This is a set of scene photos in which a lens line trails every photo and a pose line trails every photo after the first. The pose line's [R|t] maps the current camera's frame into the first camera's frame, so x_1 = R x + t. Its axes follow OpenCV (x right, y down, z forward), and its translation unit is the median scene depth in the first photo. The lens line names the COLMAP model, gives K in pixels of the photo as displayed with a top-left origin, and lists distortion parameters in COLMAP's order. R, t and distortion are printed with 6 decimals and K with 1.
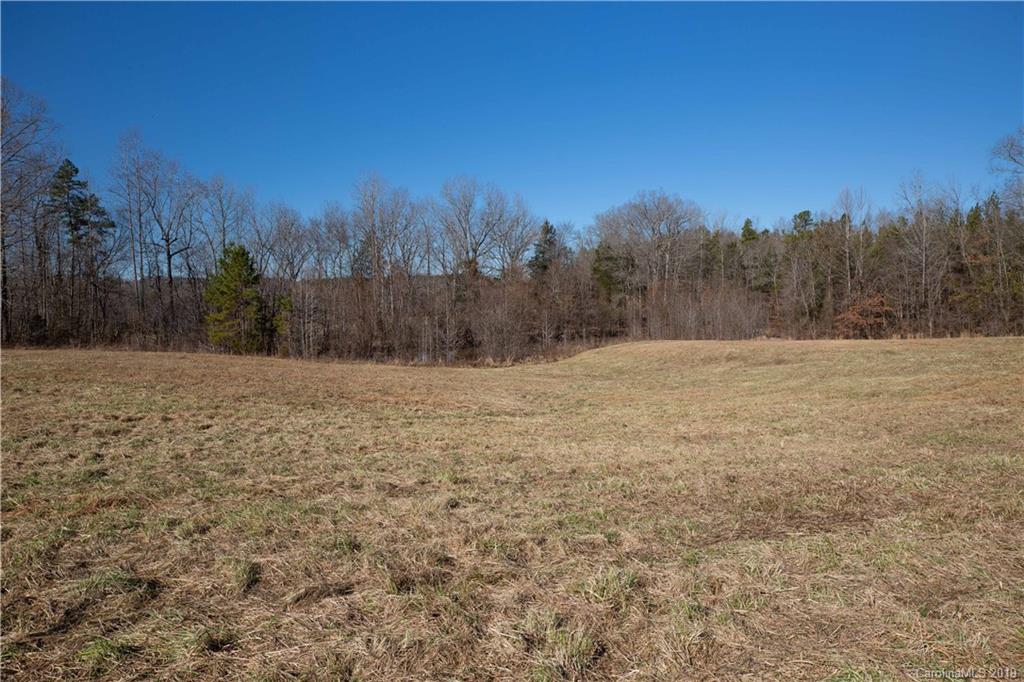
lens RADIAL K [[593.5, 0, 509.2], [0, 593.5, 340.1], [0, 0, 1]] dist [-0.014849, -0.000287]
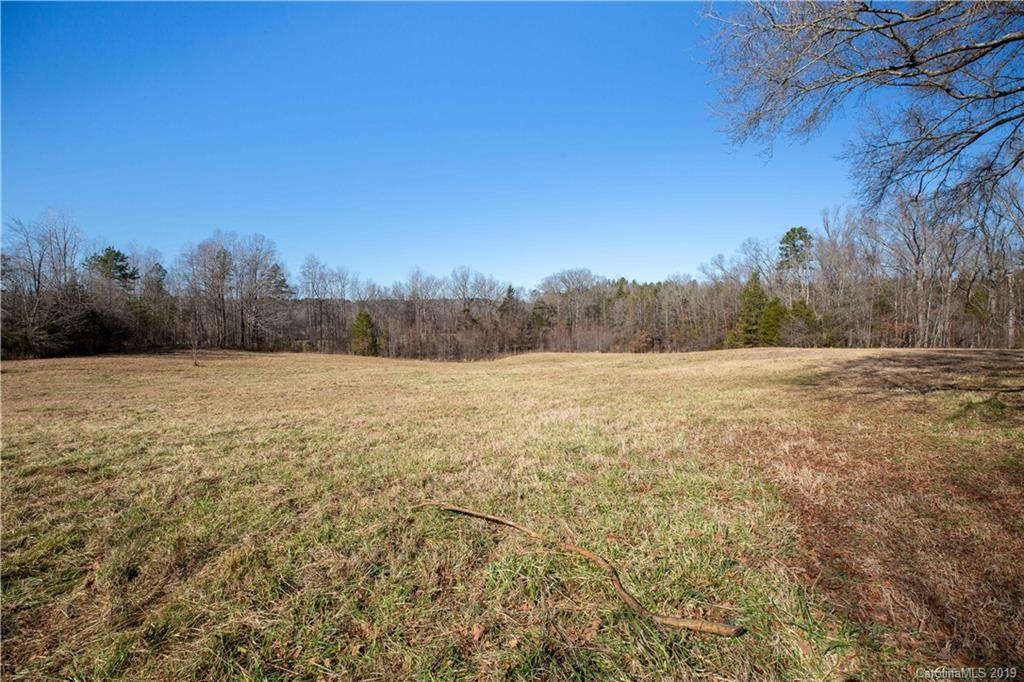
lens RADIAL K [[485.6, 0, 511.2], [0, 485.6, 342.5], [0, 0, 1]] dist [-0.026666, 0.001091]
pose [[0.999781, 0.014569, -0.014994, 0.135729], [-0.014713, 0.999846, -0.009531, -0.015532], [0.014853, 0.009750, 0.999842, -0.737205]]
